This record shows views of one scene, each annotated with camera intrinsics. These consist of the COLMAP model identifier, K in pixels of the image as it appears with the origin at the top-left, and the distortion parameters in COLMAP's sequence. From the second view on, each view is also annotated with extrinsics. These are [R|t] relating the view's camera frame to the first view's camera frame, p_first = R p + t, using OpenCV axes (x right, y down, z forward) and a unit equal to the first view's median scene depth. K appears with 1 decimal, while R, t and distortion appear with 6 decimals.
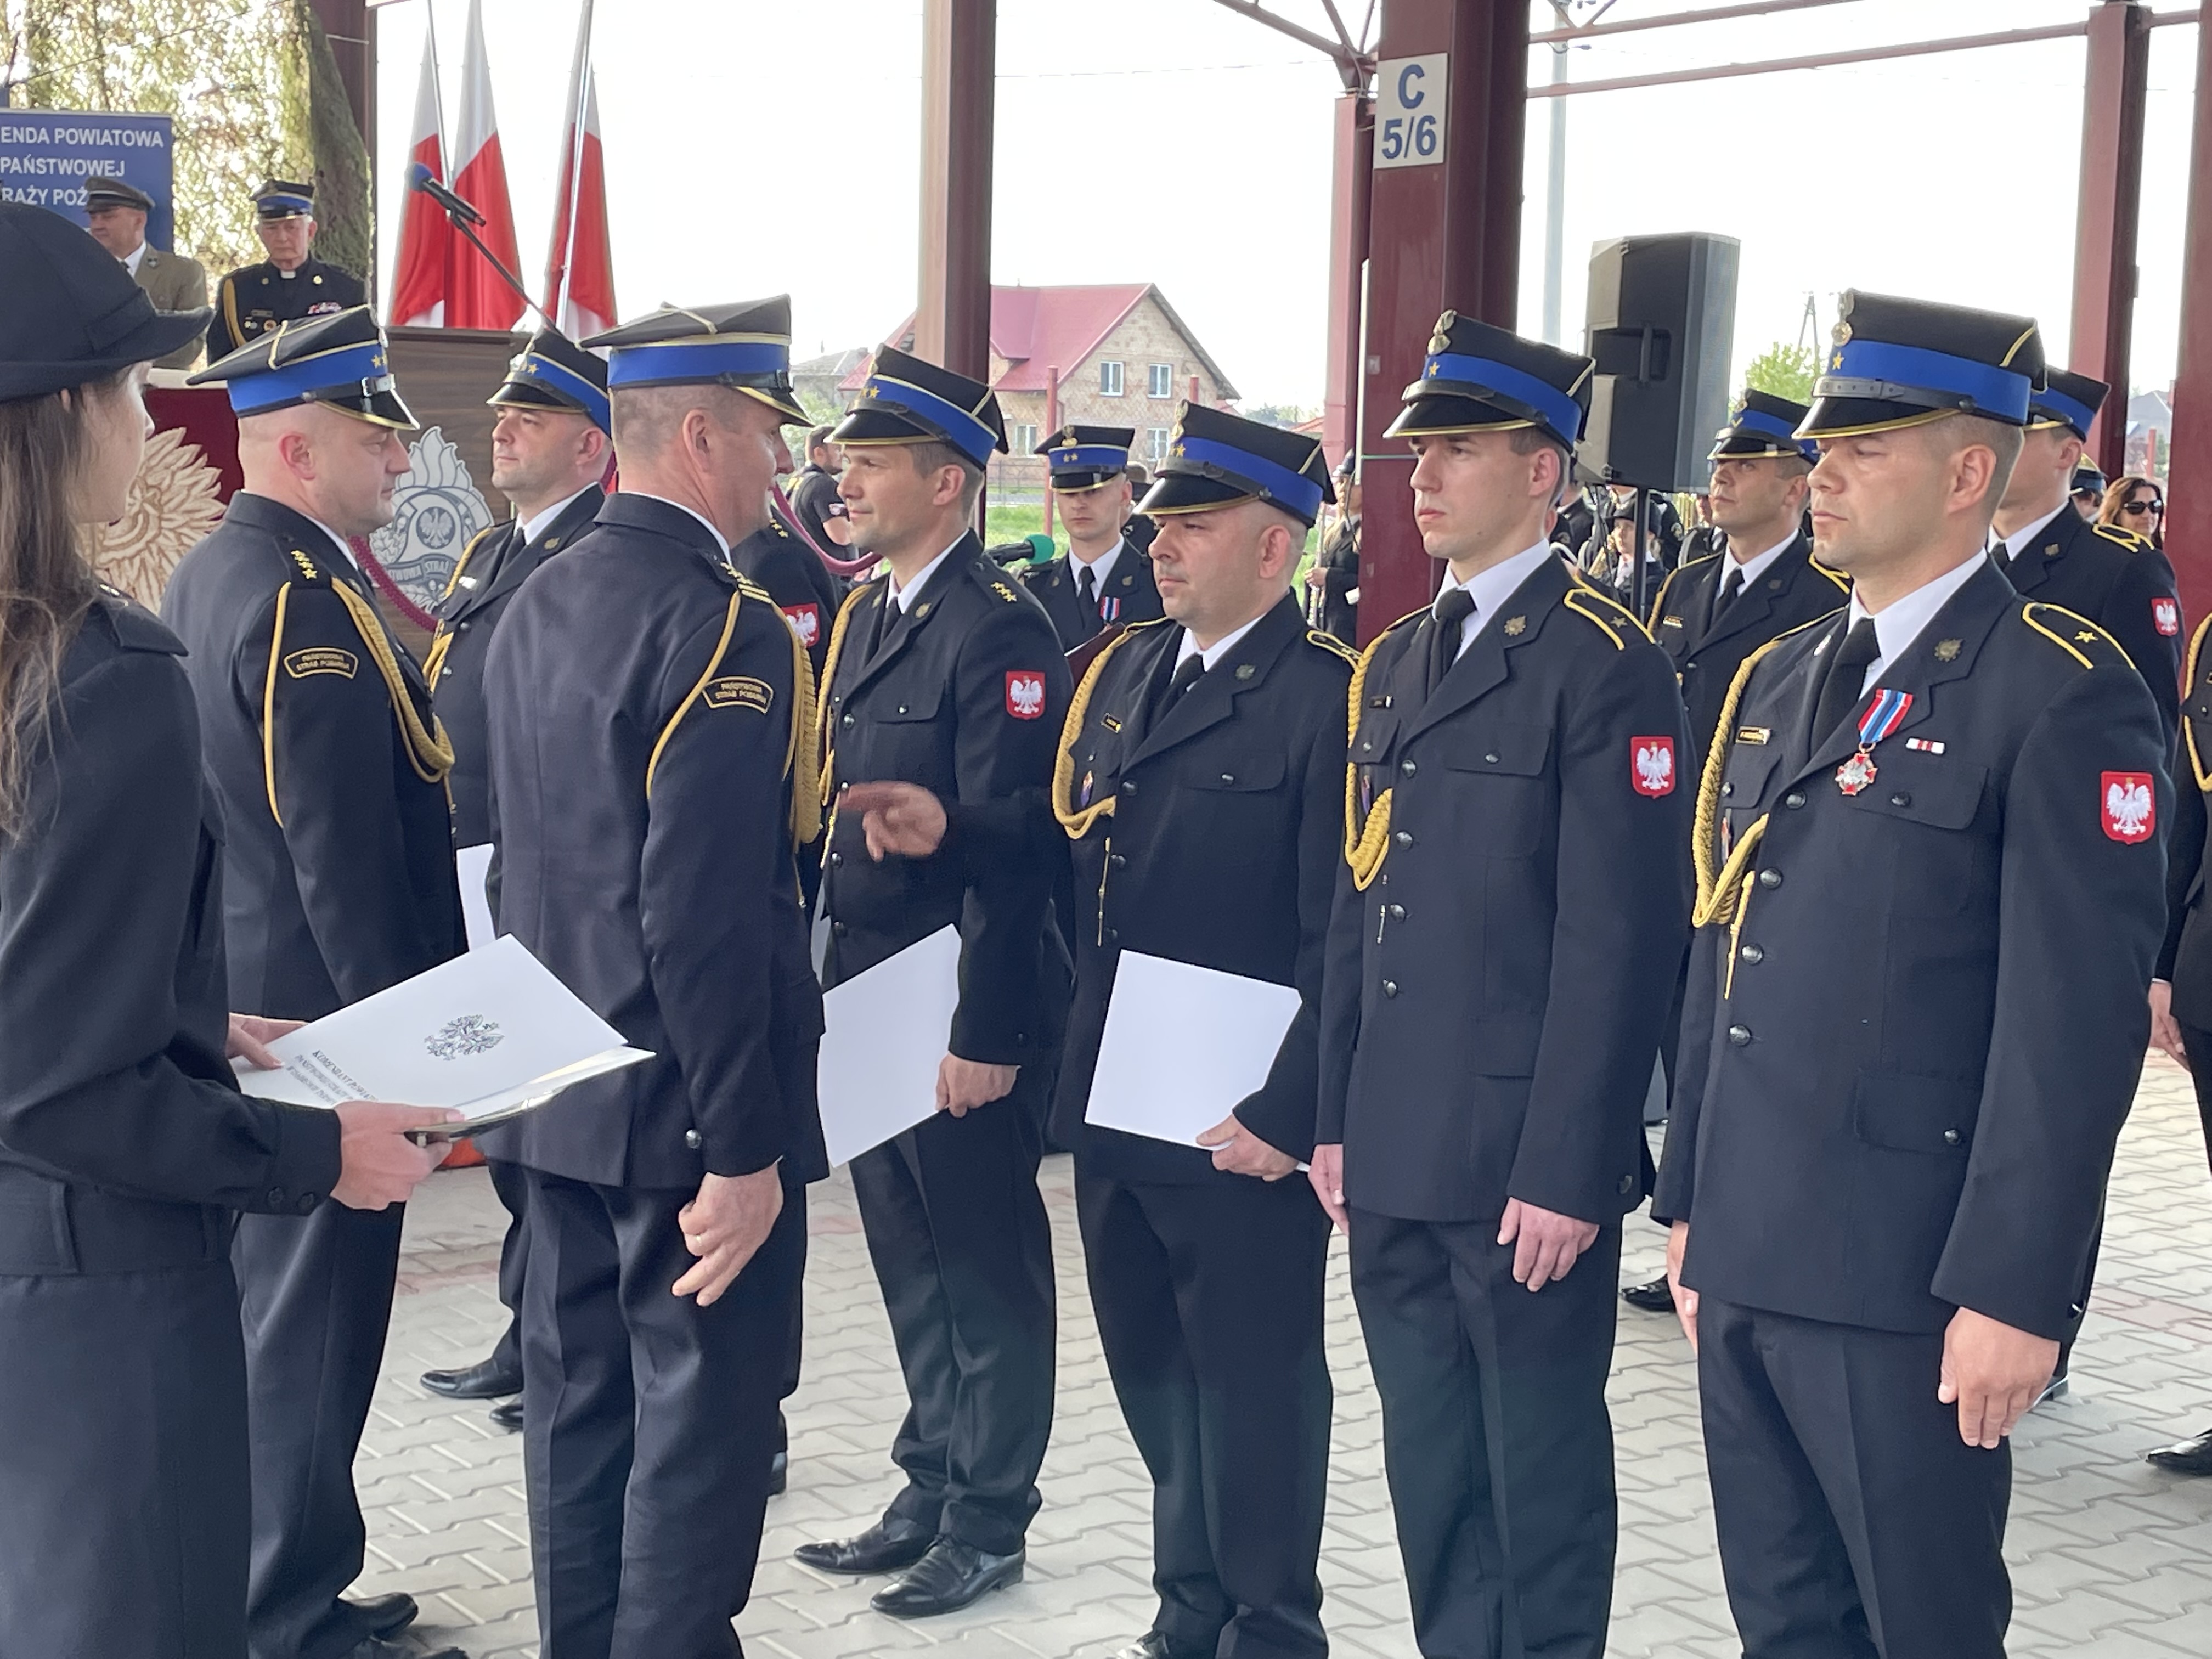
lens RADIAL K [[3322.7, 0, 1106.0], [0, 3322.7, 829.5], [0, 0, 1]] dist [0.031116, 0.078887]
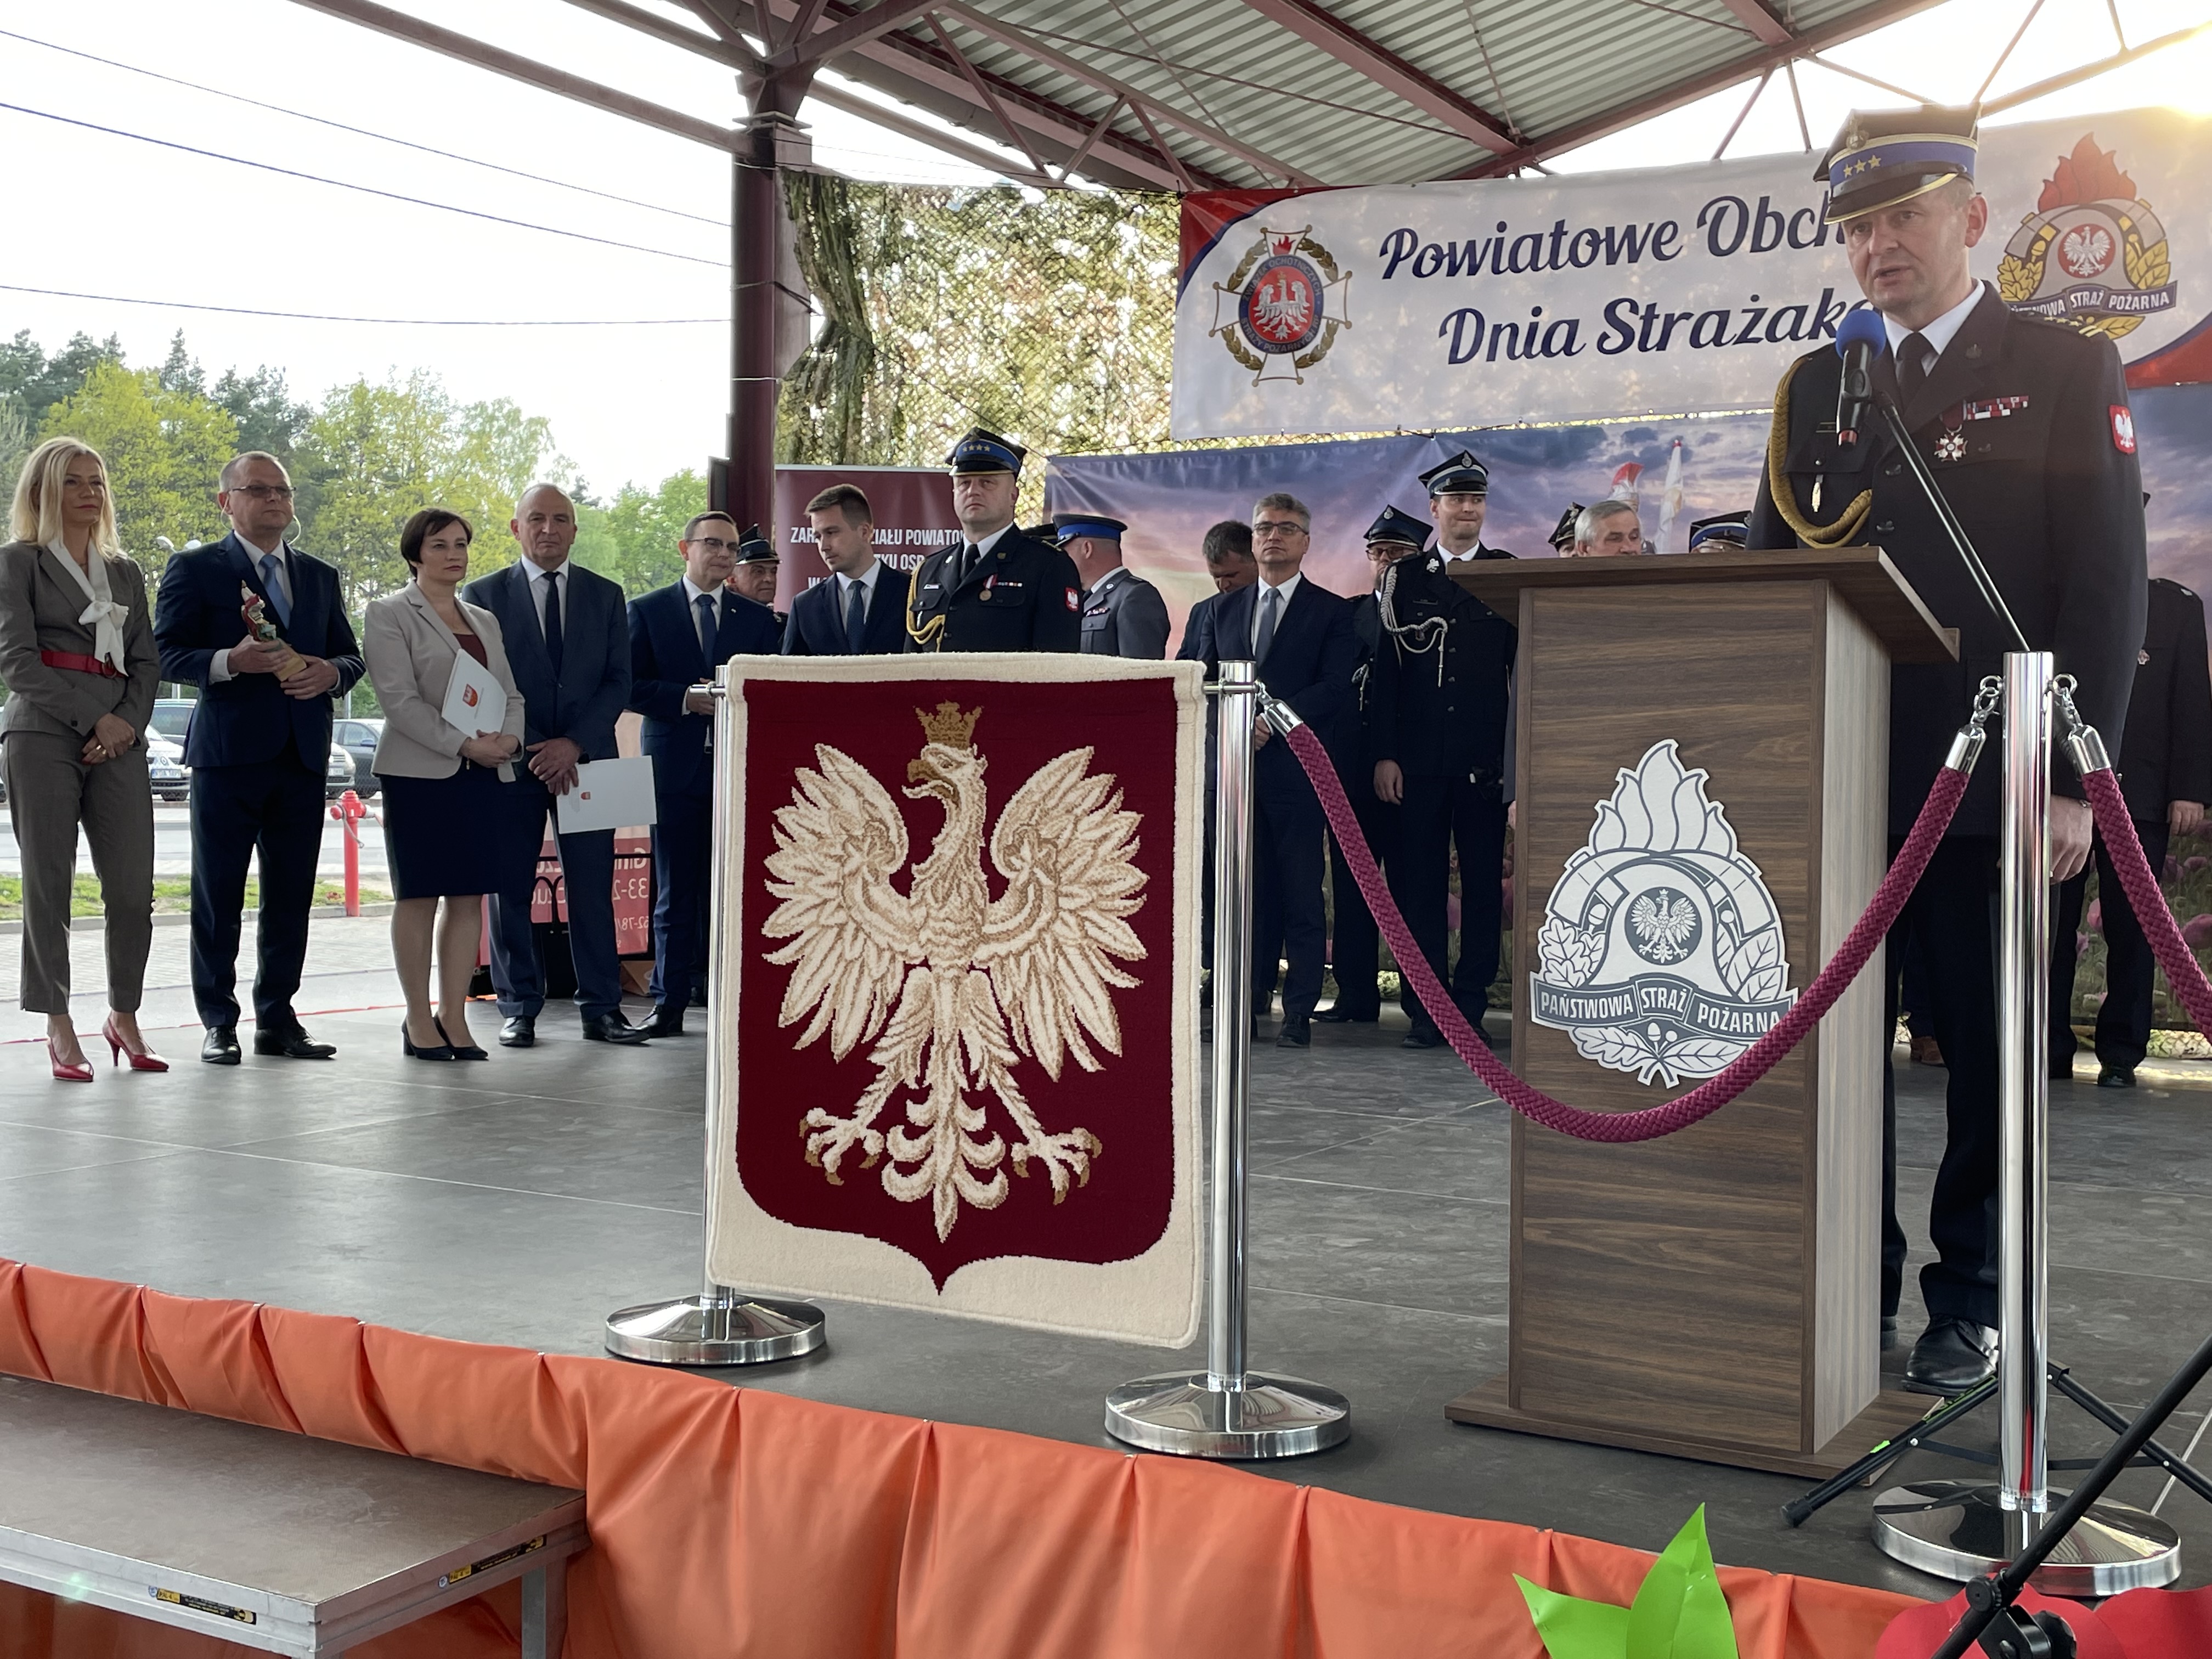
lens RADIAL K [[2455.4, 0, 1106.0], [0, 2455.4, 829.5], [0, 0, 1]] dist [0.010816, 0.002719]
pose [[0.411168, 0.008590, -0.911519, 0.133284], [-0.106541, 0.993555, -0.038695, -0.088129], [0.905312, 0.113025, 0.409433, 0.818928]]
